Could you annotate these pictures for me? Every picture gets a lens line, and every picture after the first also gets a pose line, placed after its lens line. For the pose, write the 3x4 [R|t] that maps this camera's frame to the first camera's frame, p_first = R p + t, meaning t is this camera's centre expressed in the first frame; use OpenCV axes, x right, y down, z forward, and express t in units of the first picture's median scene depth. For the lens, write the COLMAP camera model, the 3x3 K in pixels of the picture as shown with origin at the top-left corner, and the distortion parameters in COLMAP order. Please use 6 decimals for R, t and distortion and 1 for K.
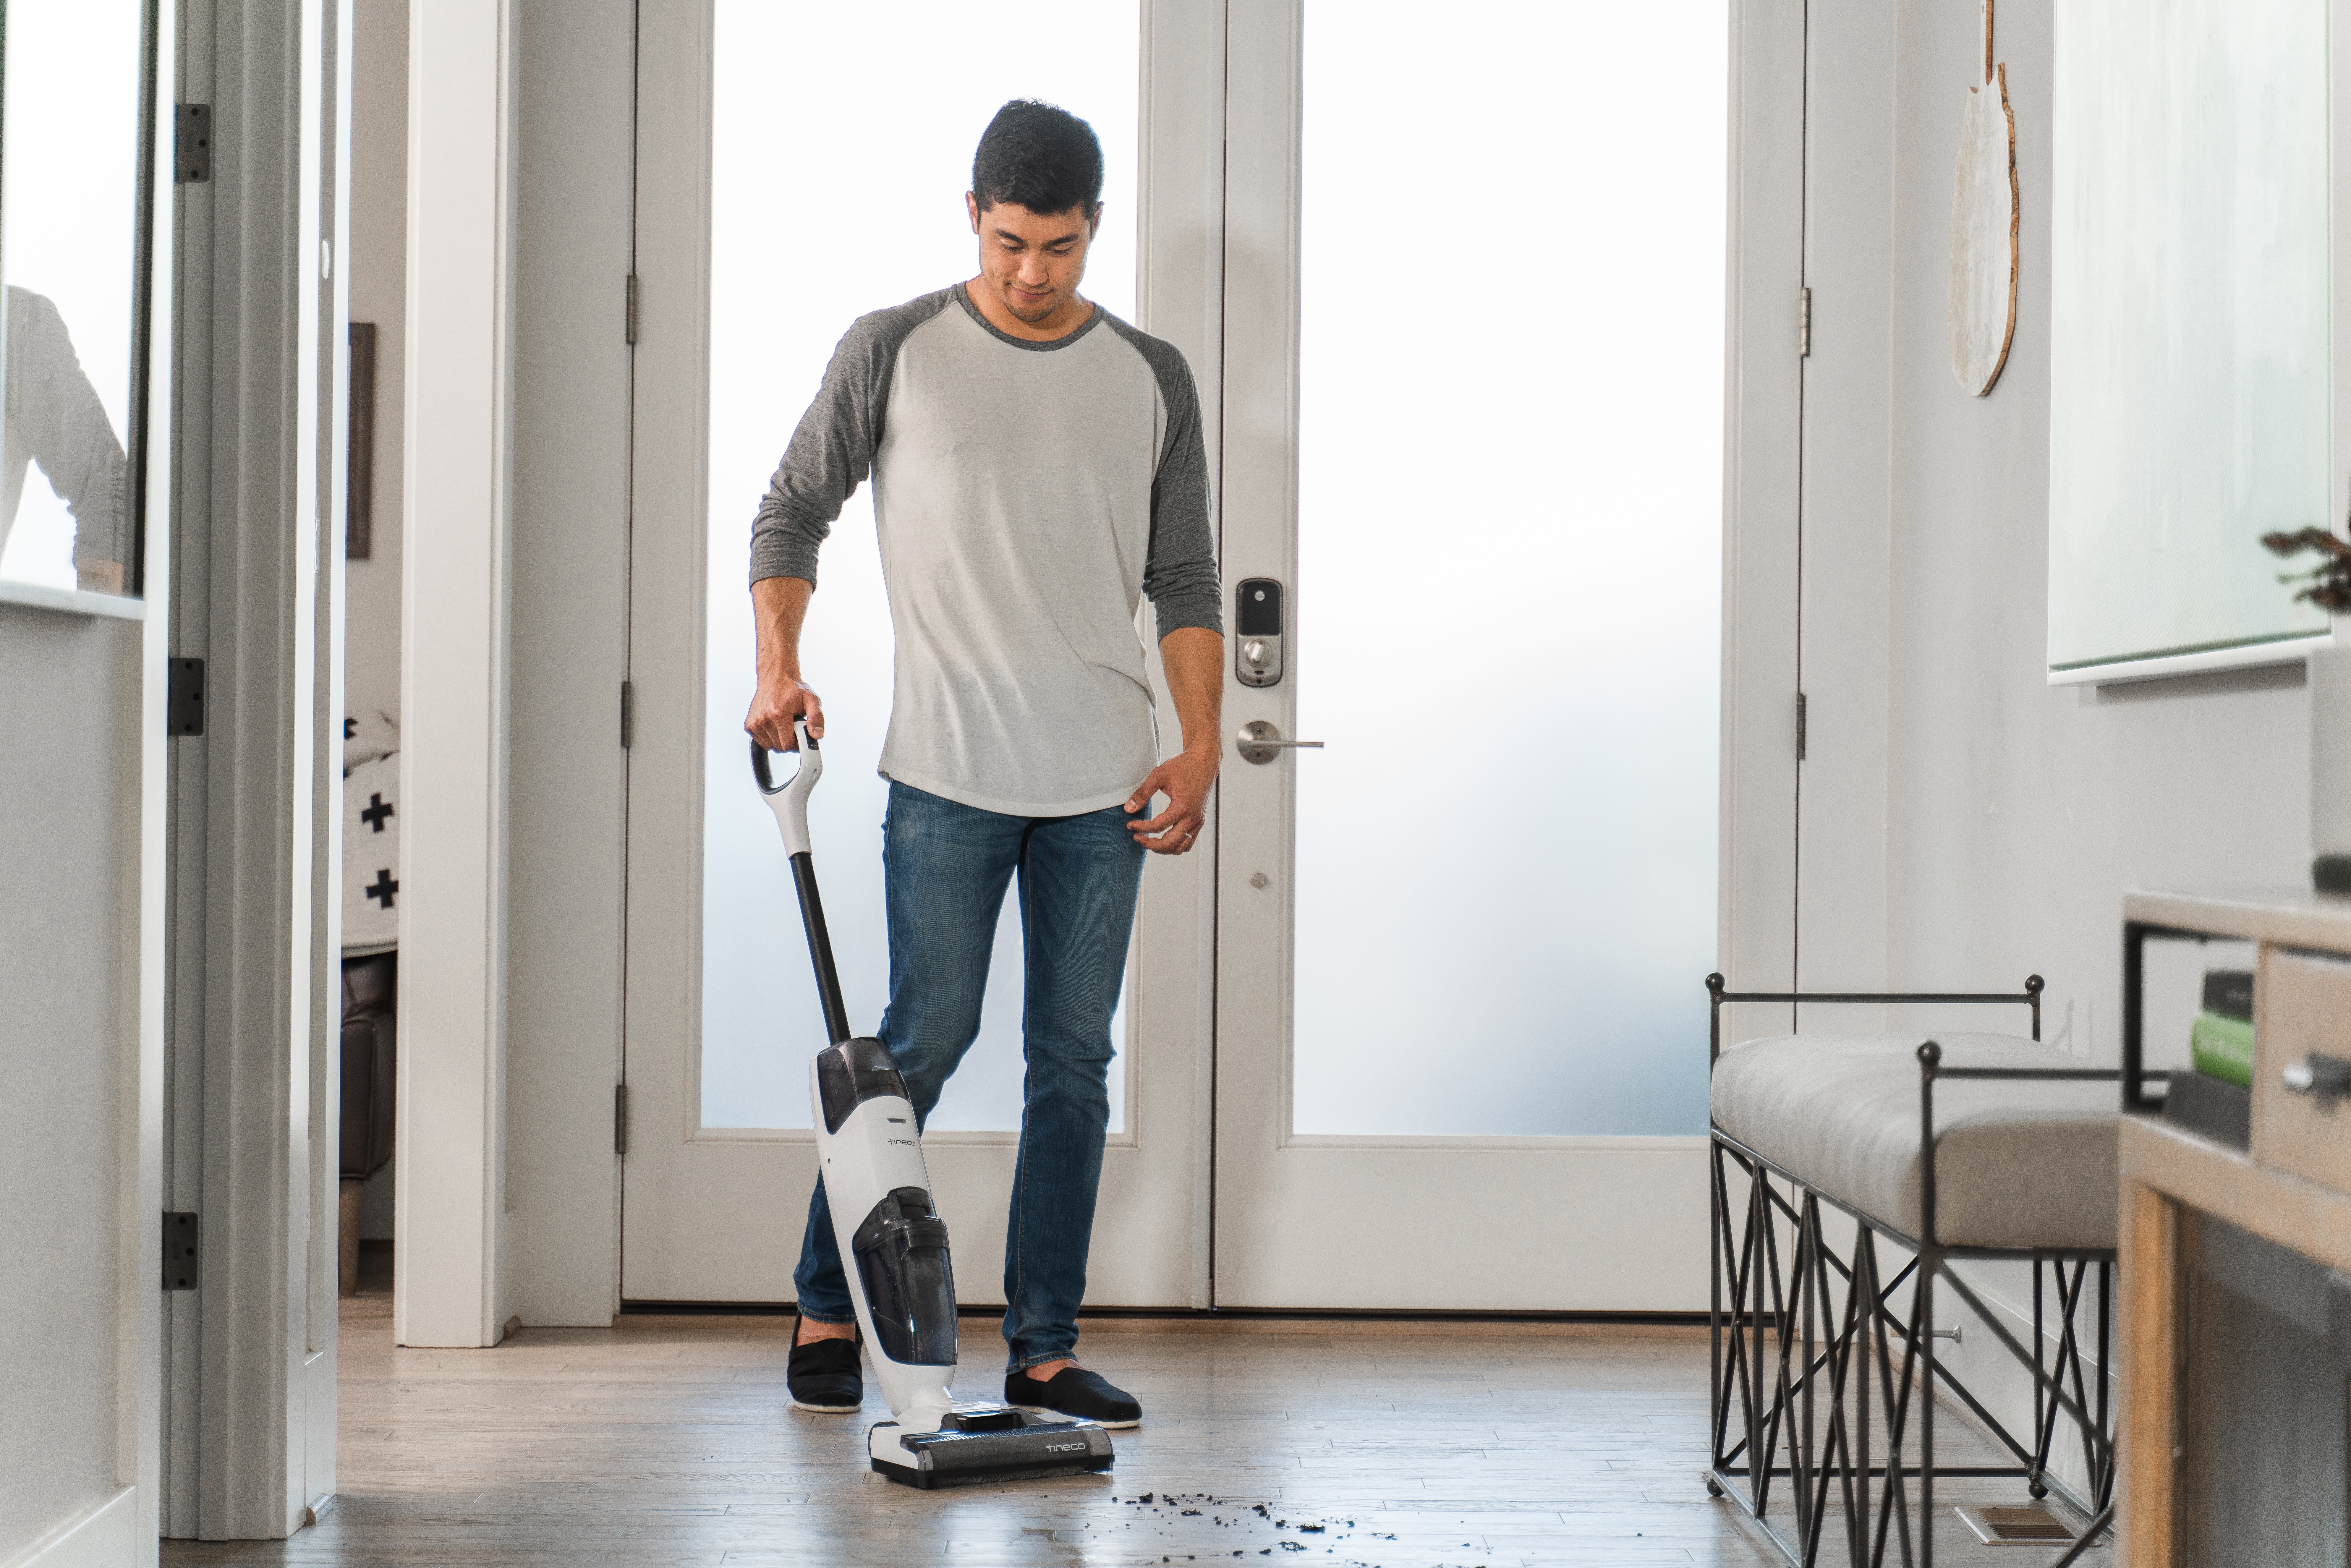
lens RADIAL K [[5037.9, 0, 1144.7], [0, 5037.9, 785.9], [0, 0, 1]] dist [0.007861, 0.323251]
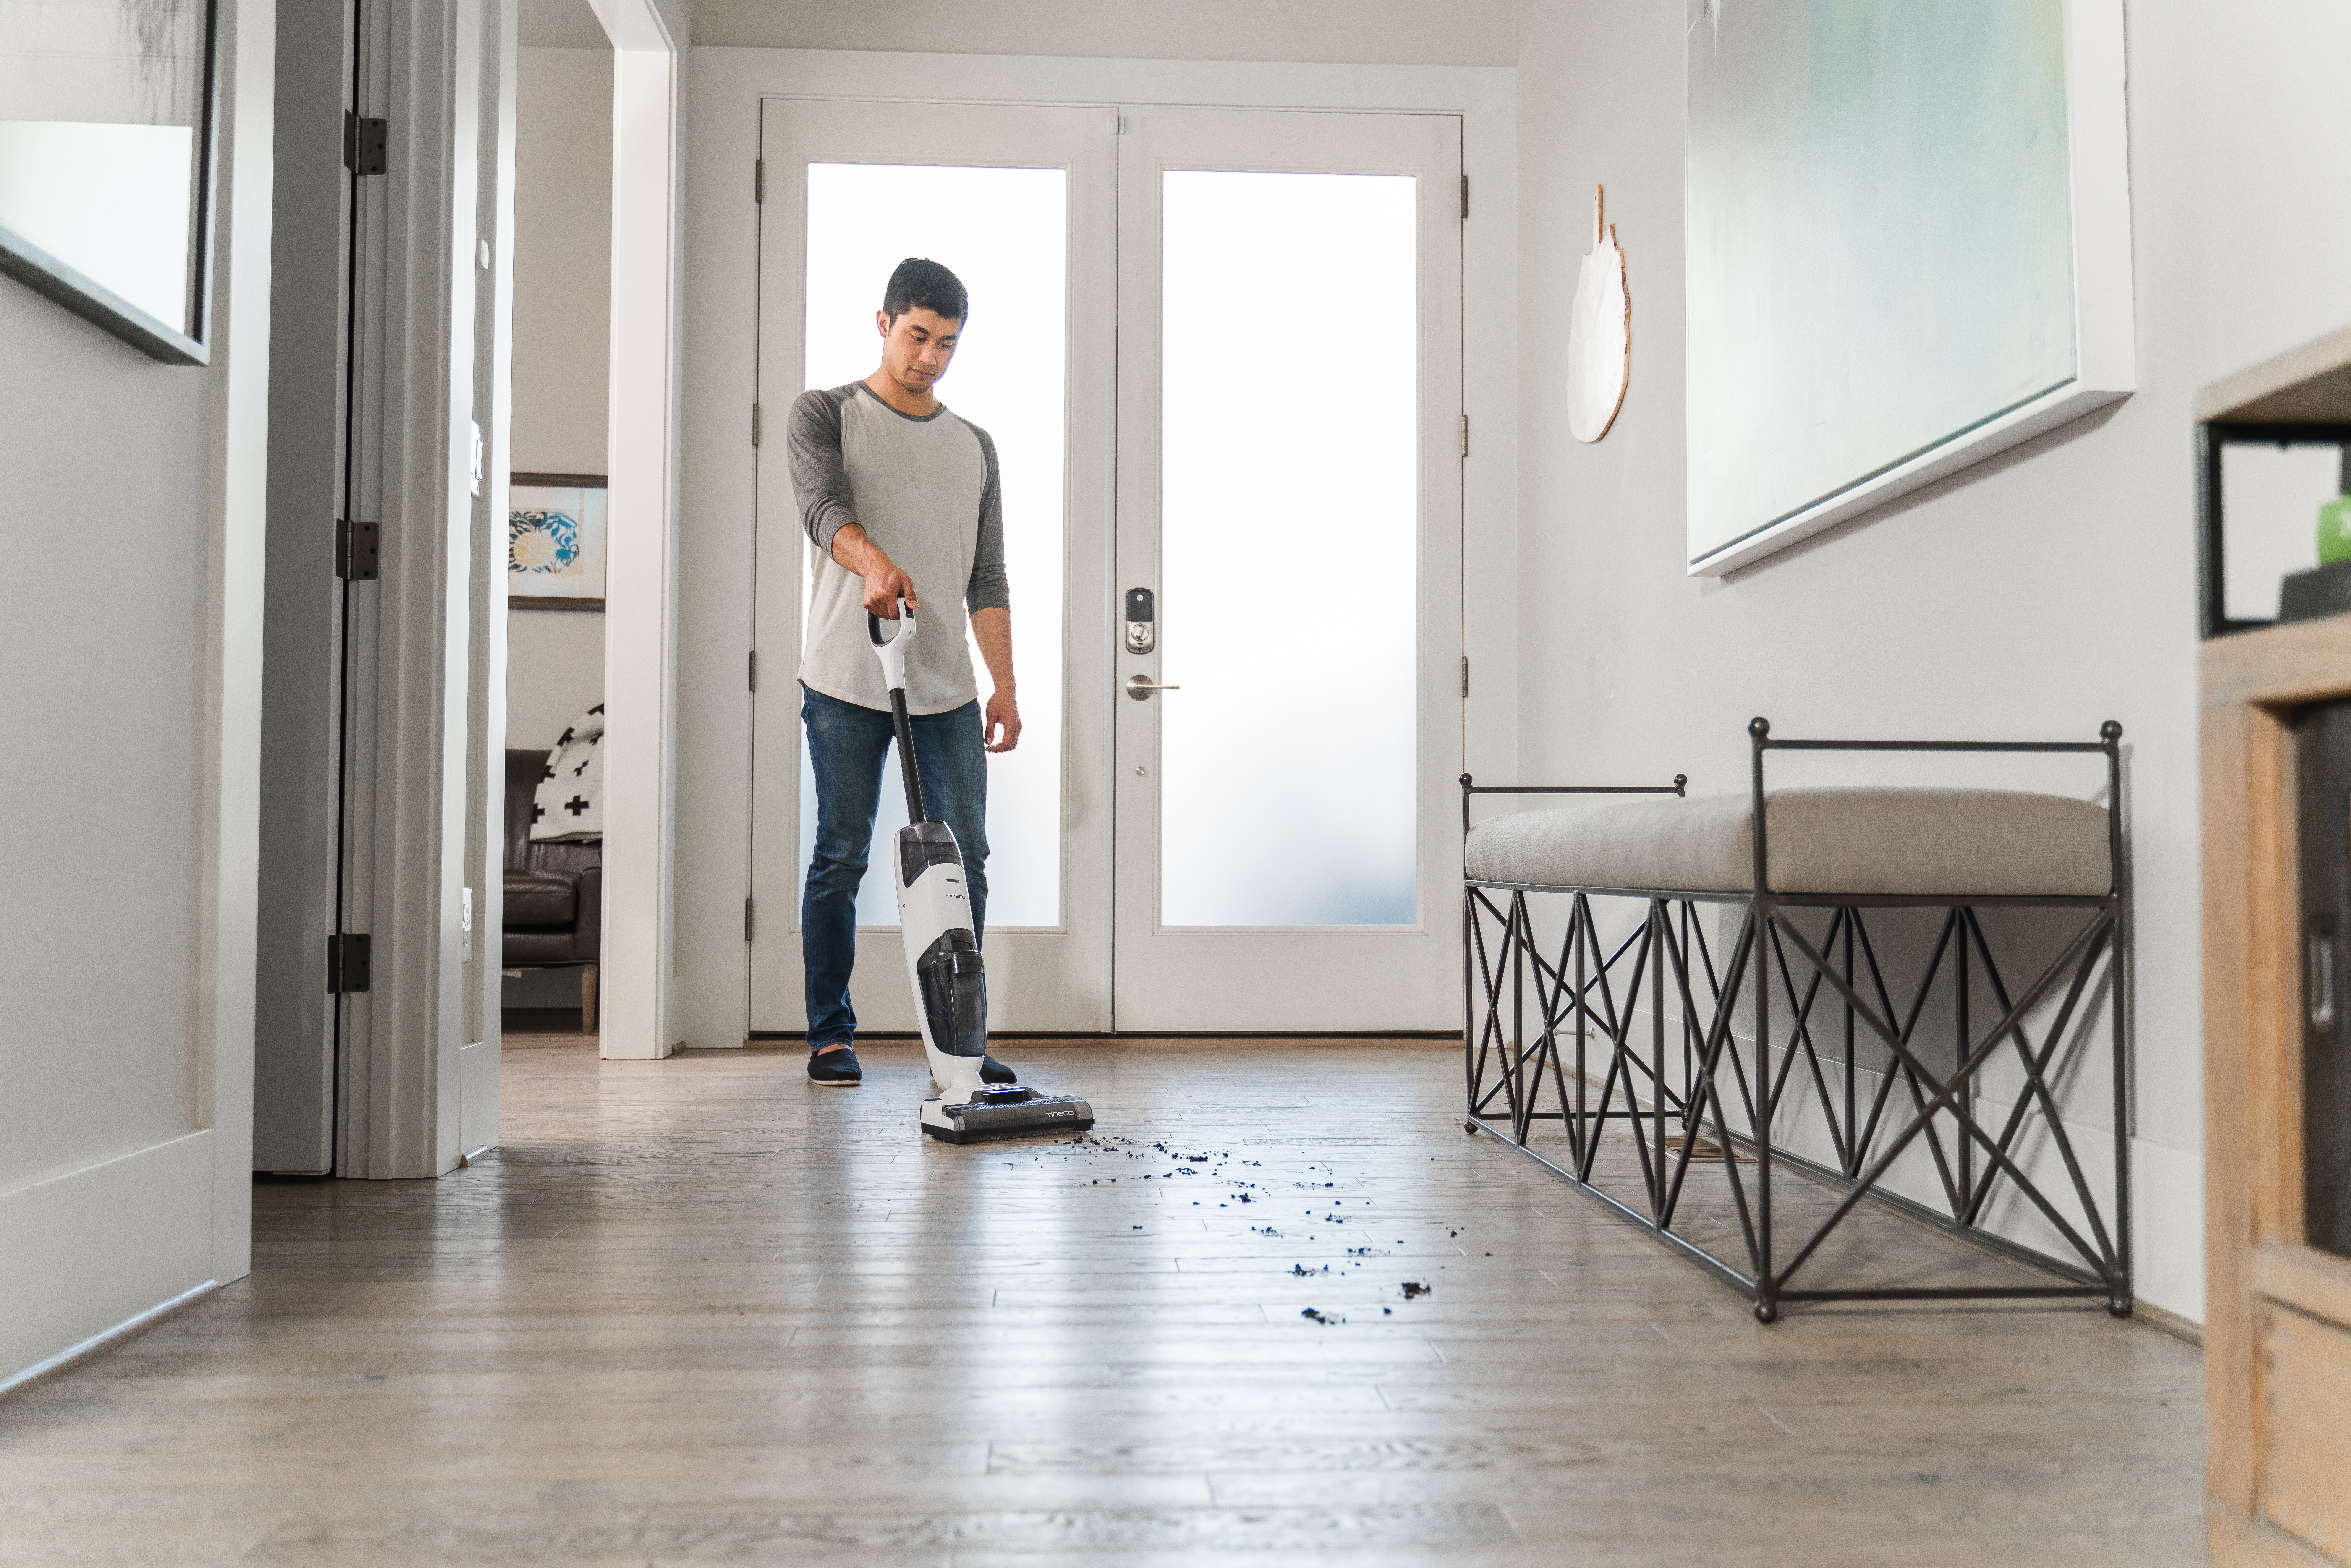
lens RADIAL K [[2113.1, 0, 1175.5], [0, 2113.1, 784.0], [0, 0, 1]] dist [0.007114, -0.006667]
pose [[0.998542, -0.005844, 0.053672, -0.003461], [0.007941, 0.999210, -0.038950, 0.059963], [-0.053402, 0.039319, 0.997799, 0.372508]]
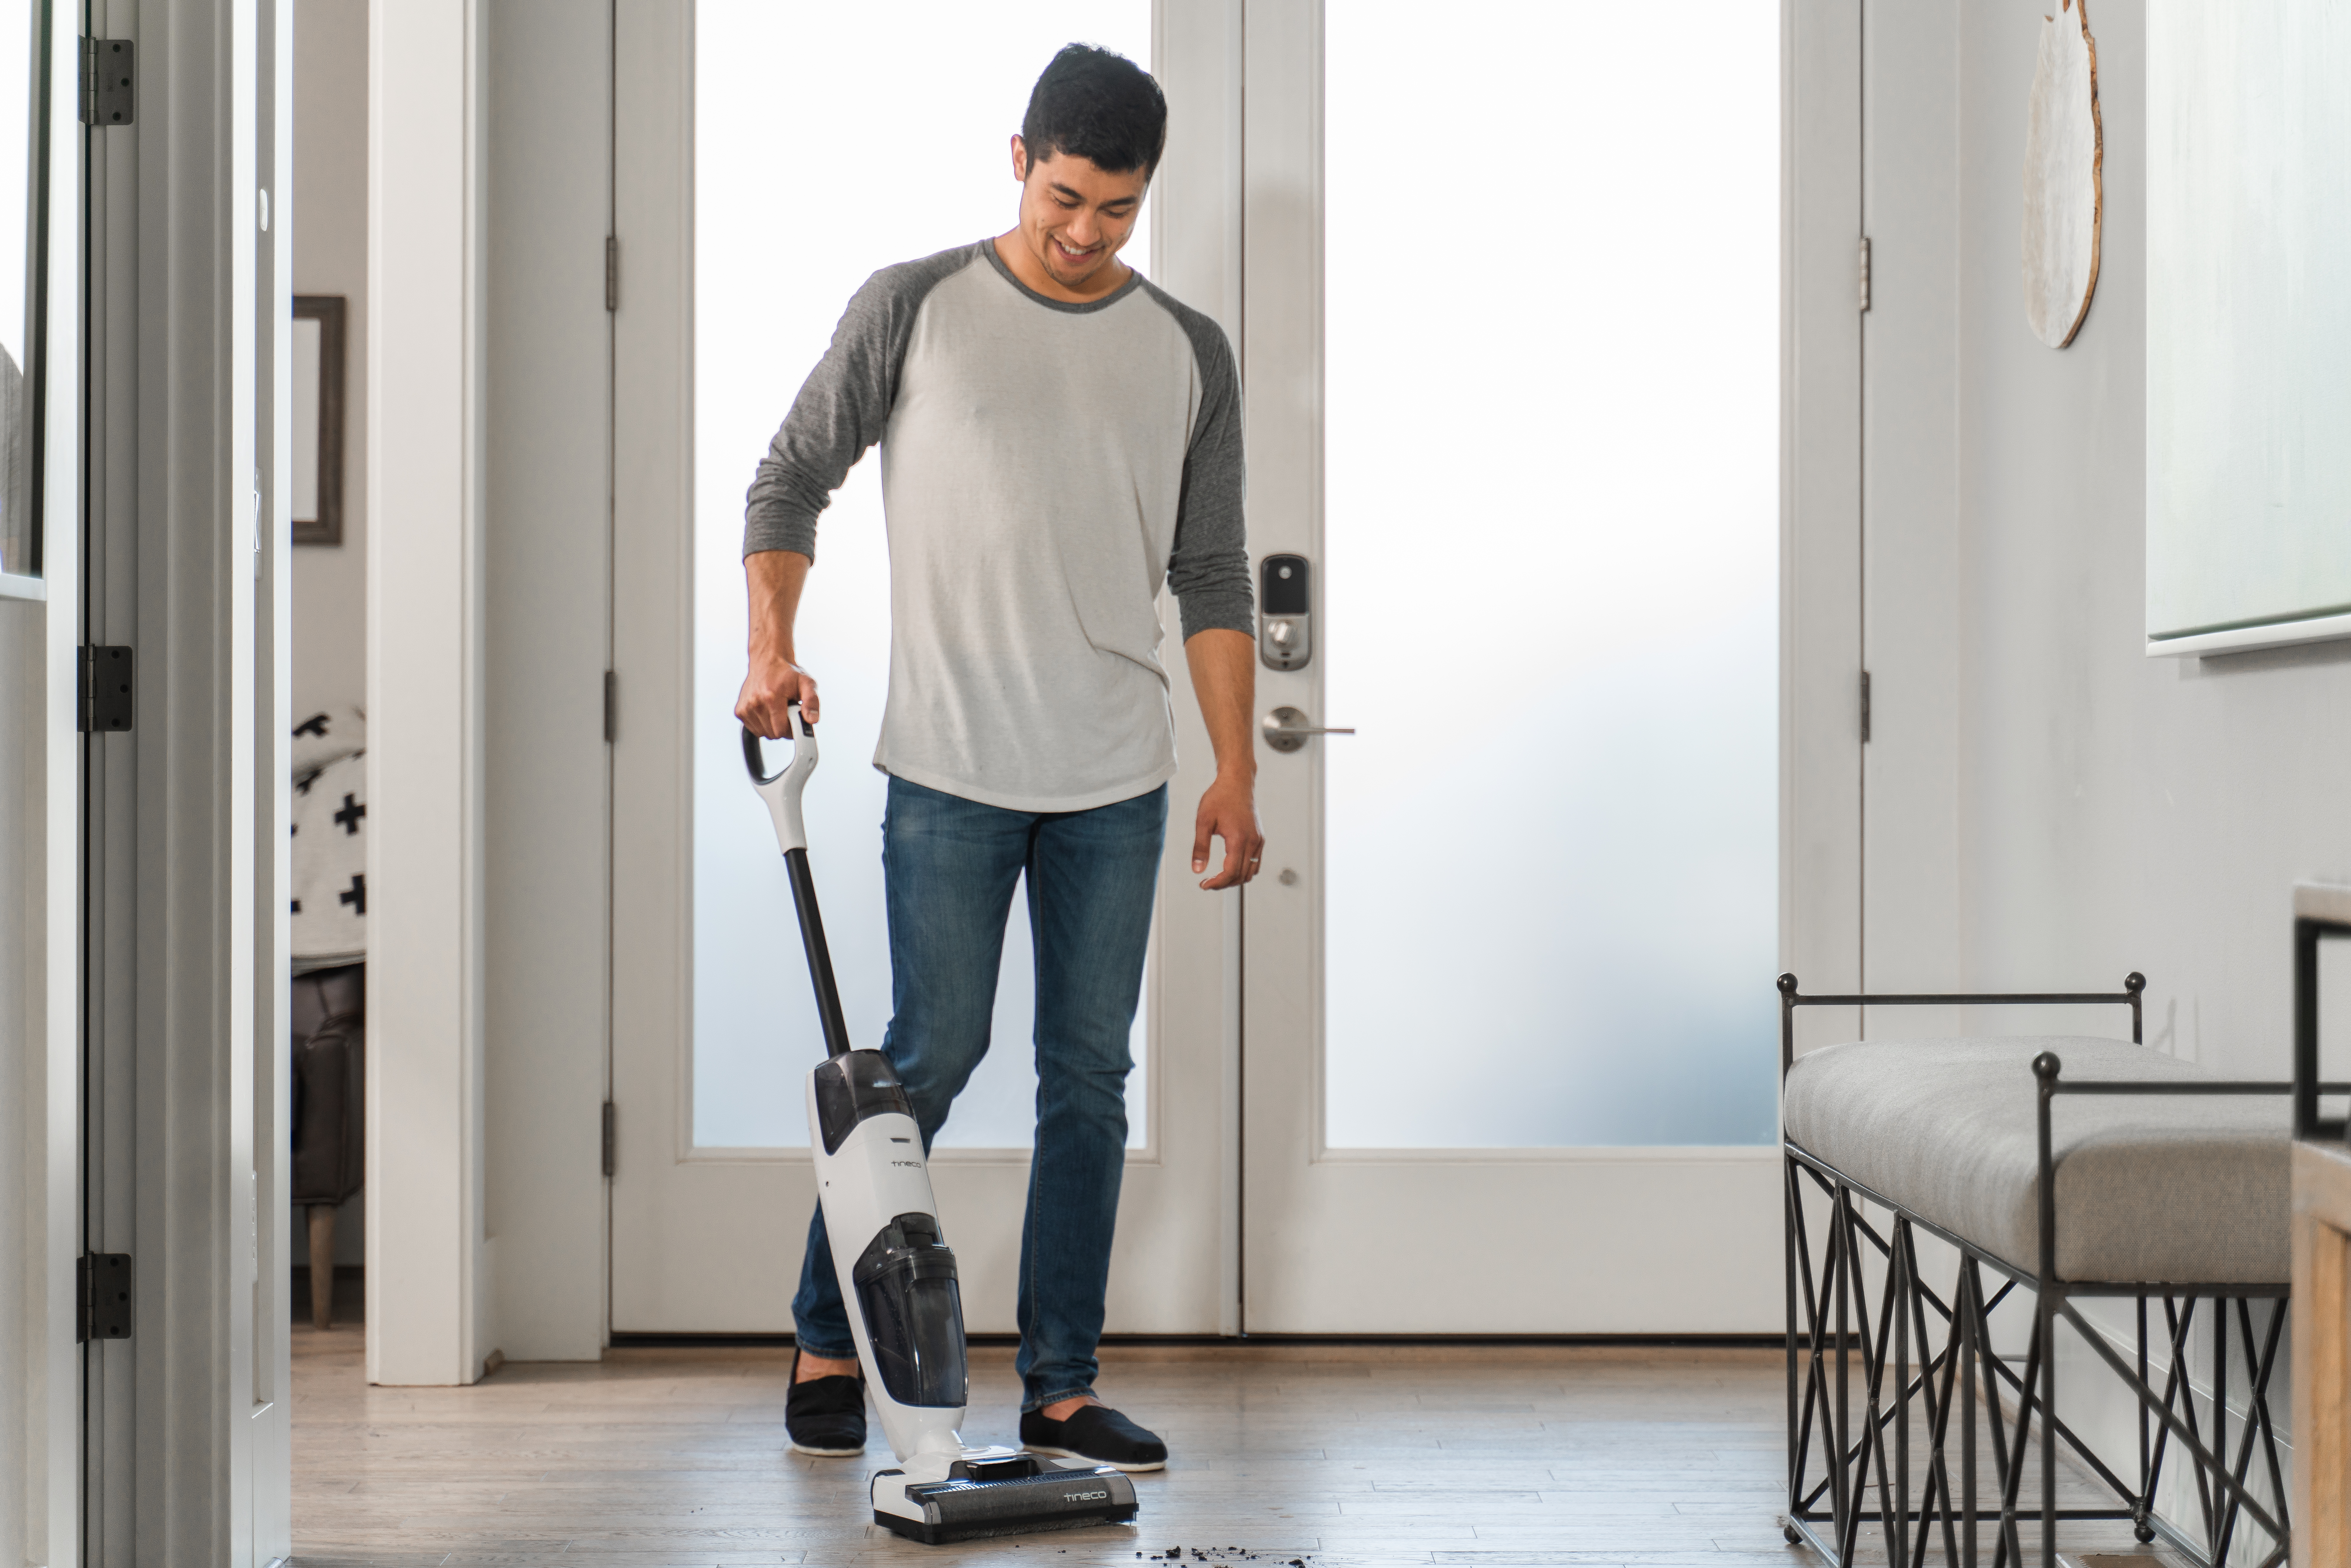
lens RADIAL K [[5037.9, 0, 1144.7], [0, 5037.9, 785.9], [0, 0, 1]] dist [0.007861, 0.323251]
pose [[0.999942, -0.010001, -0.003897, 0.000056], [0.010005, 0.999949, 0.001064, 0.000703], [0.003886, -0.001103, 0.999992, 0.076747]]
